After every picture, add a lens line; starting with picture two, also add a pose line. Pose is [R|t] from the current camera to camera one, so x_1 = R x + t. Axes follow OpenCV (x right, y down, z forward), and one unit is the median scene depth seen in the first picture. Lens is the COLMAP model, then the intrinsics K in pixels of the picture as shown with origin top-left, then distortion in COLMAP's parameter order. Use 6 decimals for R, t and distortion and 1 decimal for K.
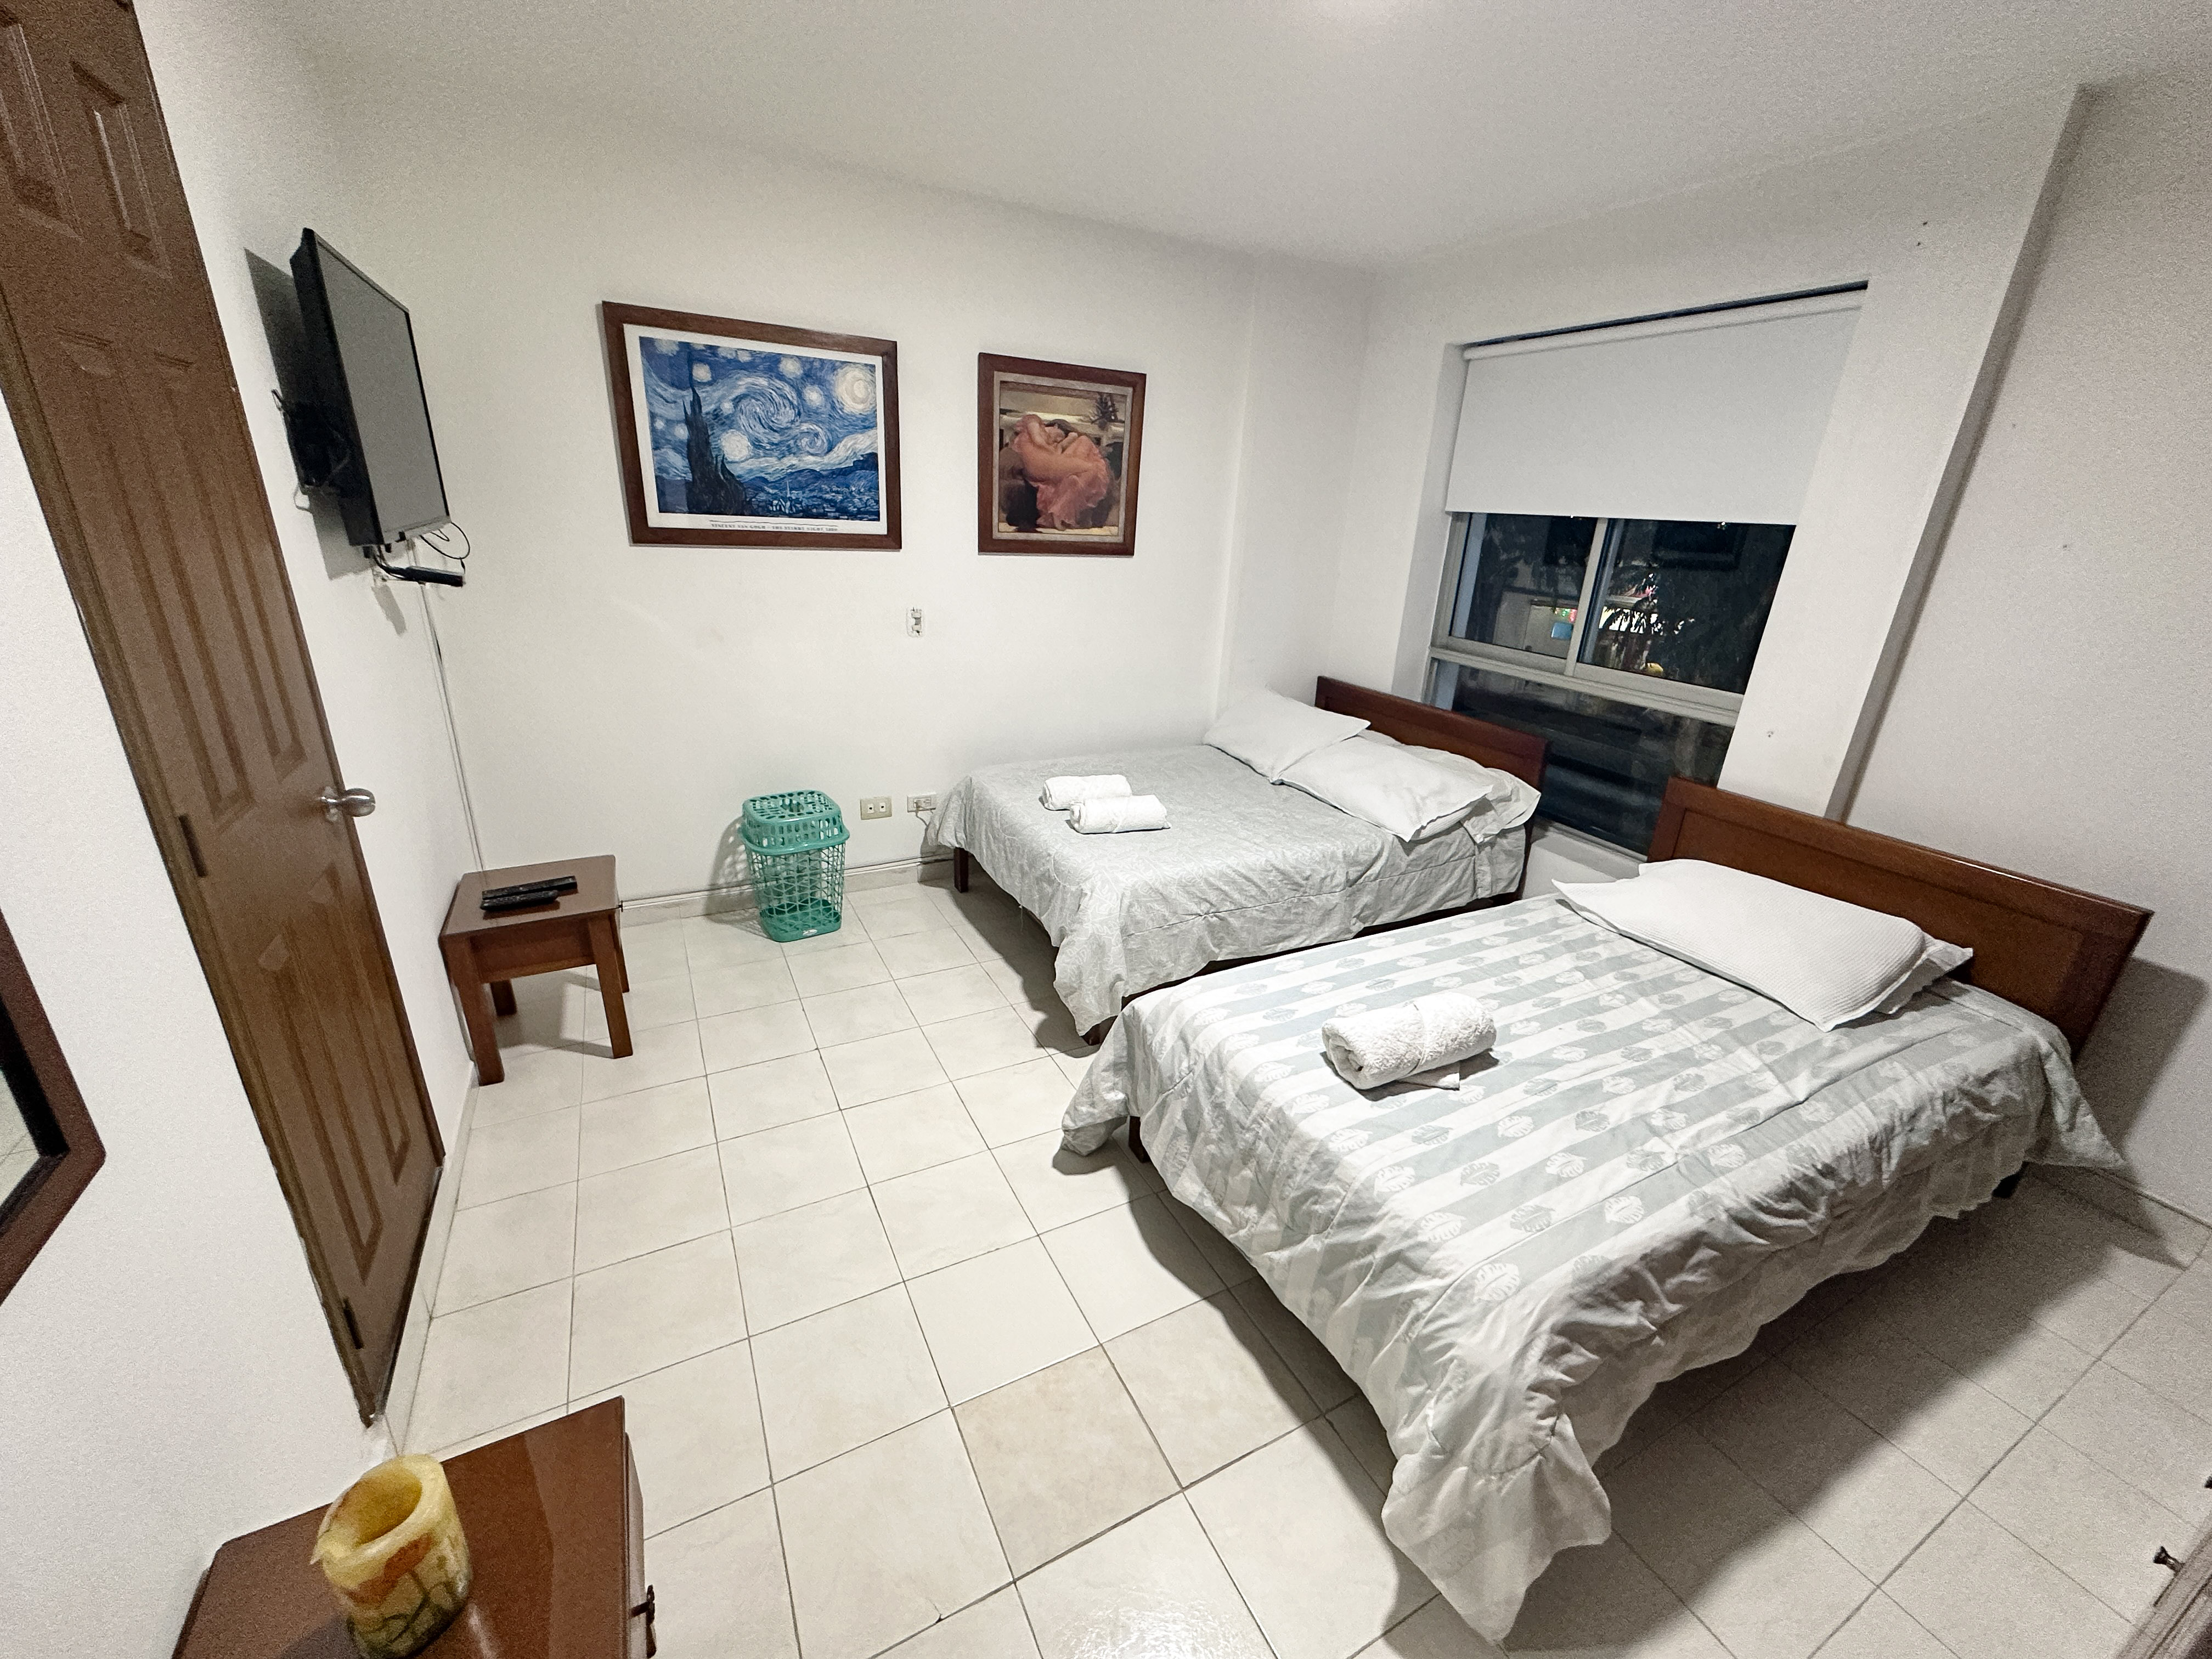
lens RADIAL K [[884.5, 0, 1105.4], [0, 884.5, 829.1], [0, 0, 1]] dist [-0.002783, 0.000404]
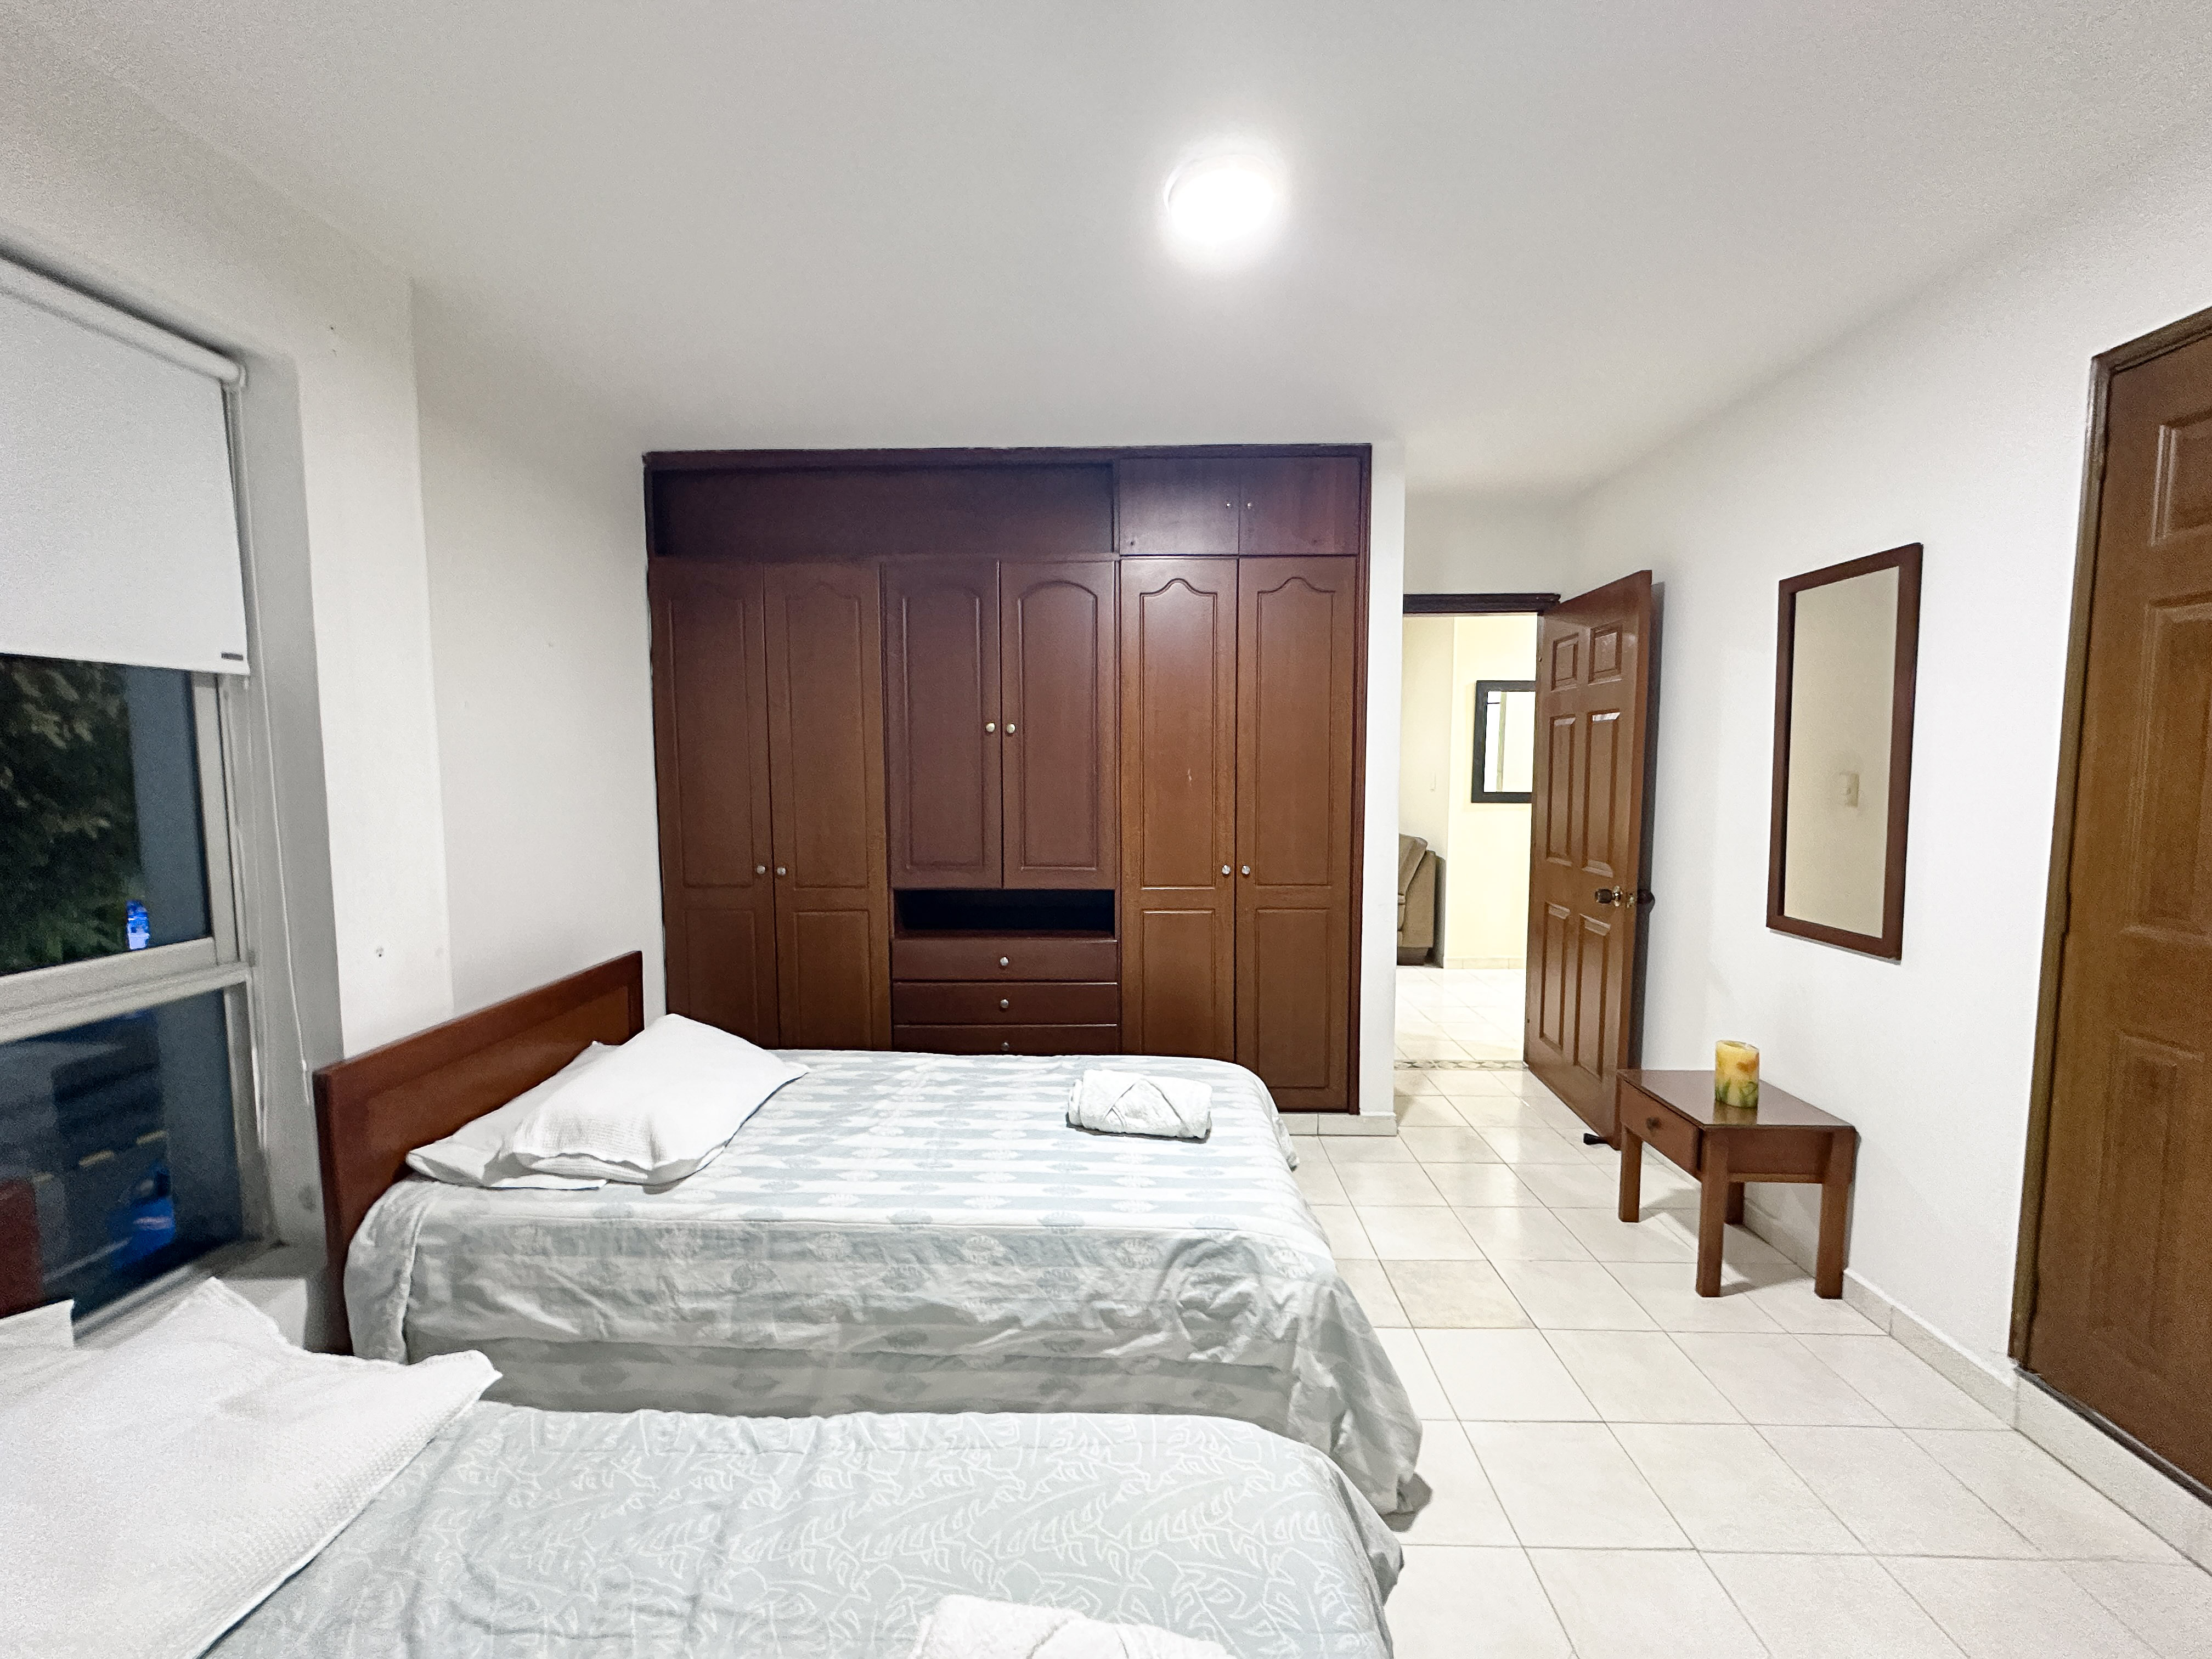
lens RADIAL K [[884.5, 0, 1107.1], [0, 884.5, 823.7], [0, 0, 1]] dist [-0.002783, 0.000404]
pose [[-0.874292, -0.078006, 0.479091, -0.100961], [0.133476, 0.910318, 0.391798, -0.365298], [-0.466687, 0.406493, -0.785472, 1.113612]]
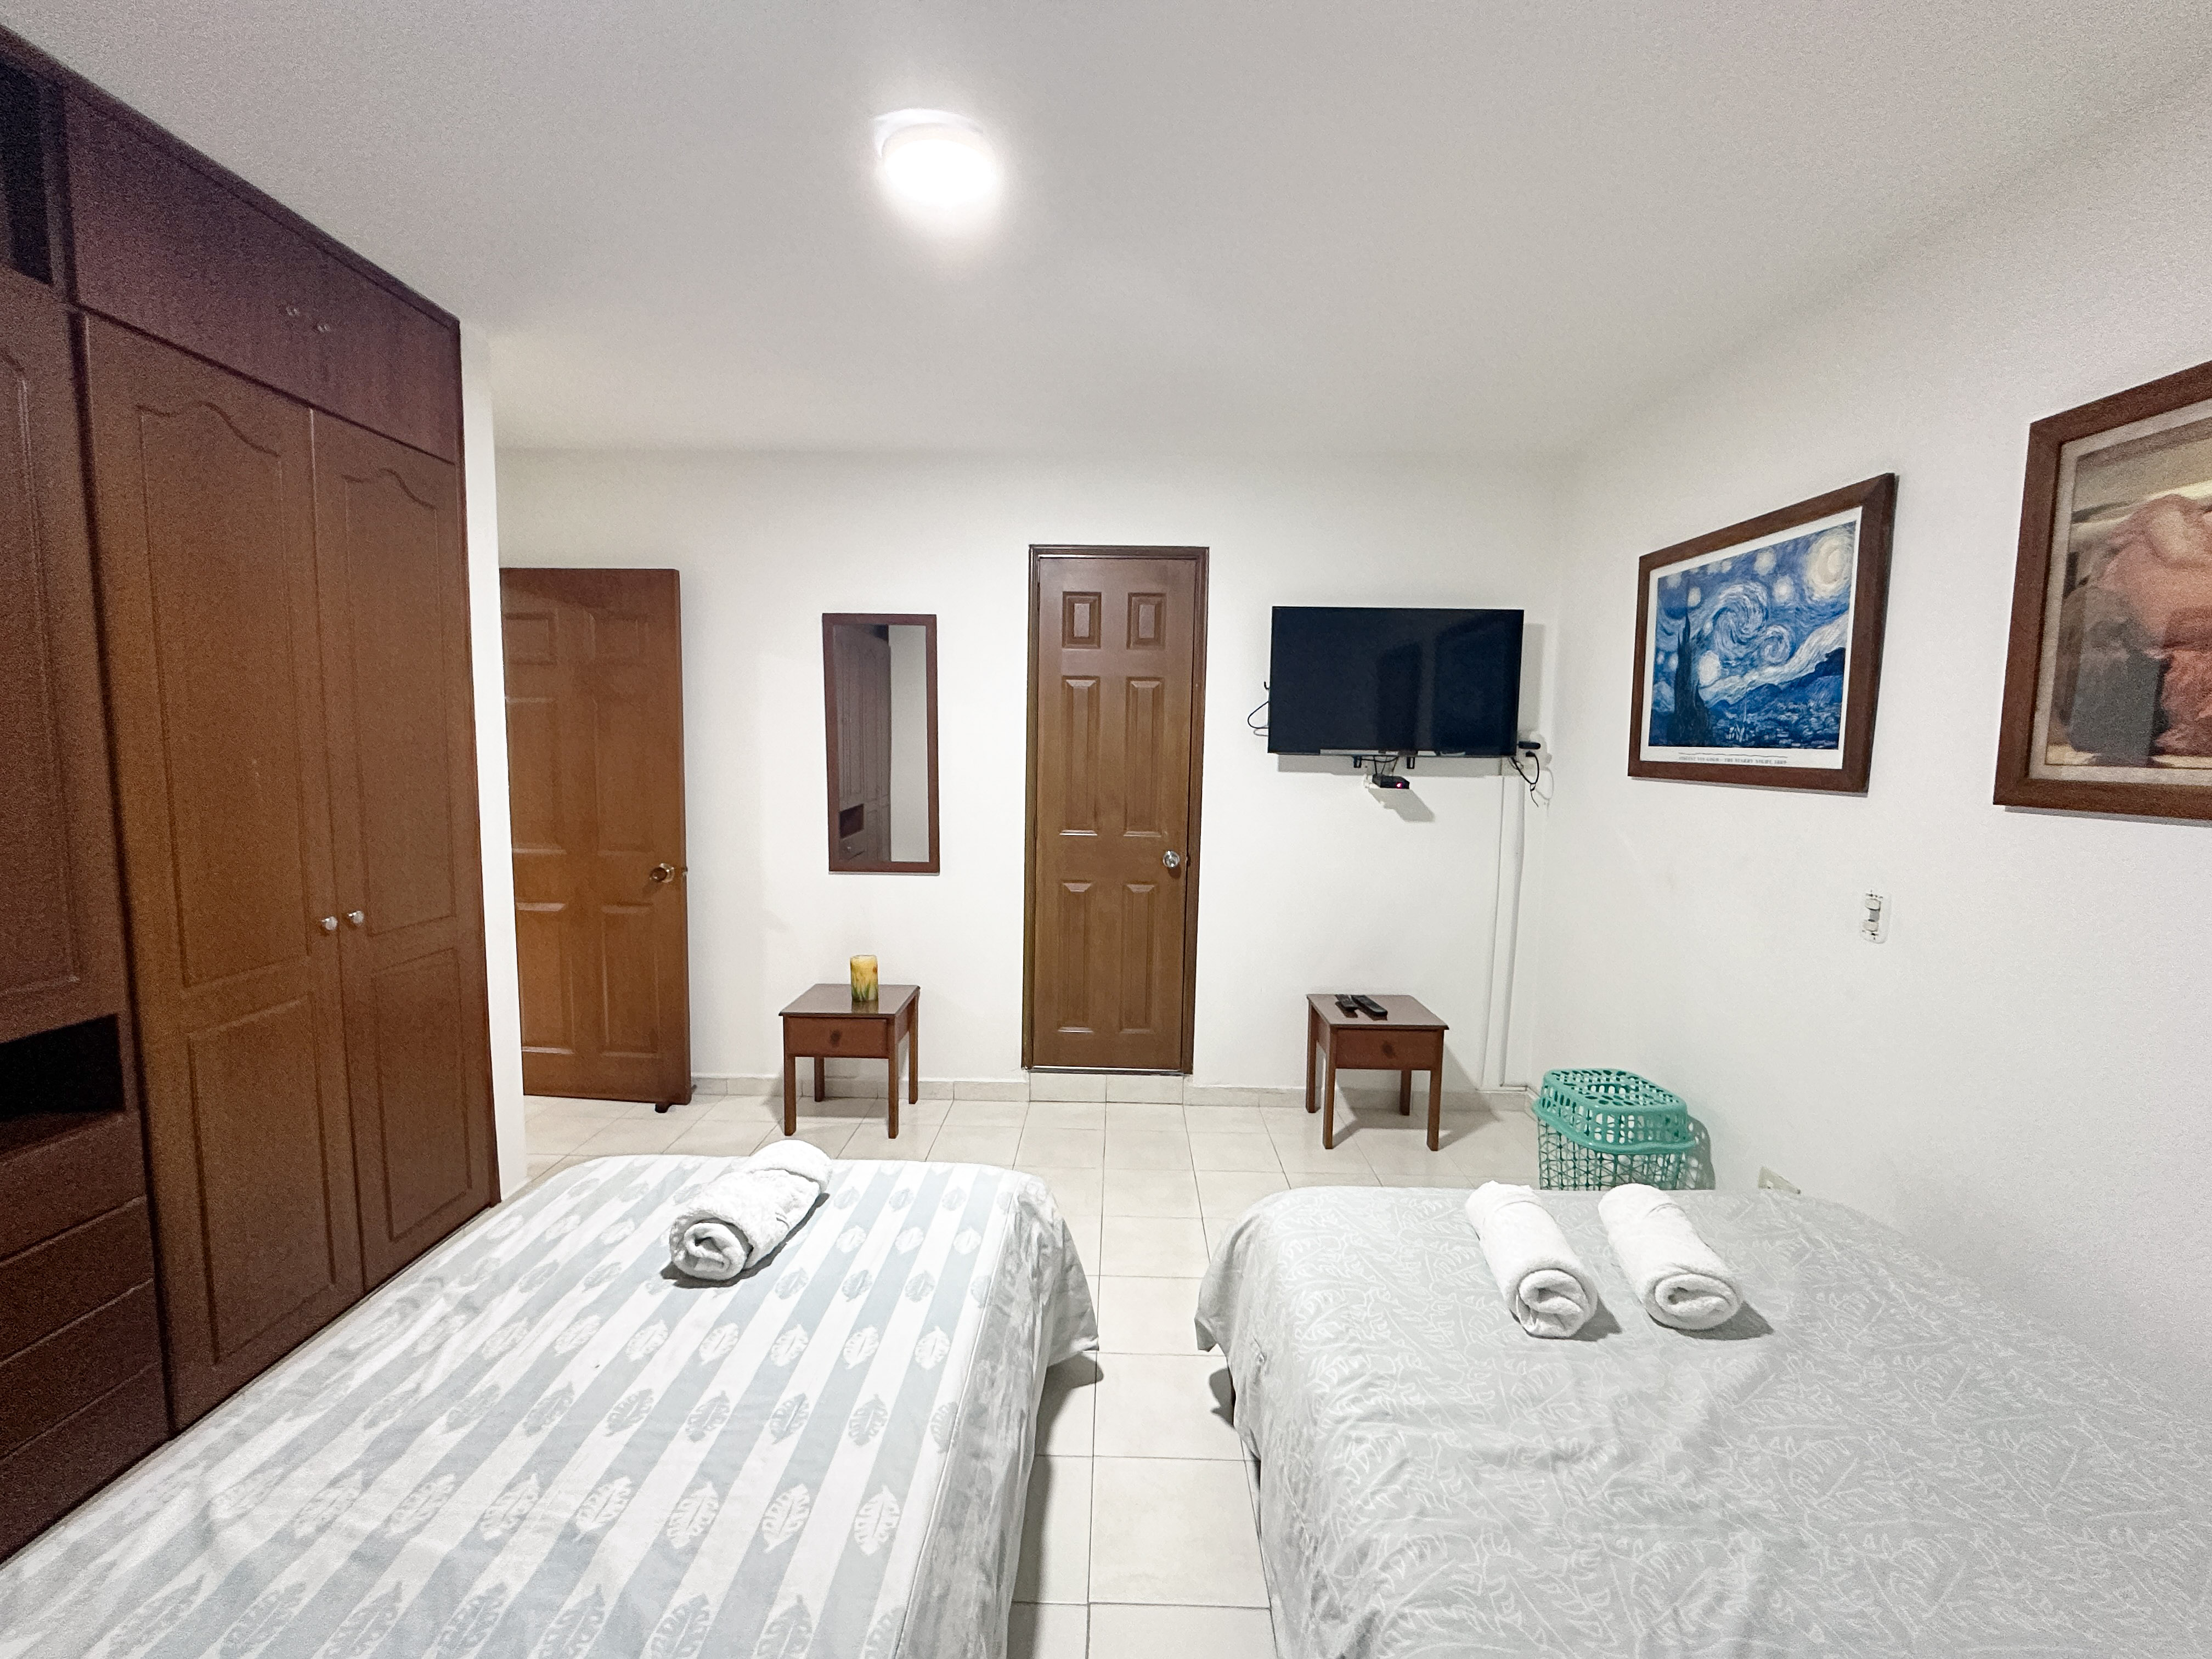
lens RADIAL K [[884.5, 0, 1104.9], [0, 884.5, 830.5], [0, 0, 1]] dist [-0.002783, 0.000404]
pose [[-0.475161, 0.032654, -0.879293, 0.593669], [-0.341685, 0.914041, 0.218588, -0.275084], [0.810847, 0.404306, -0.423159, 0.937048]]
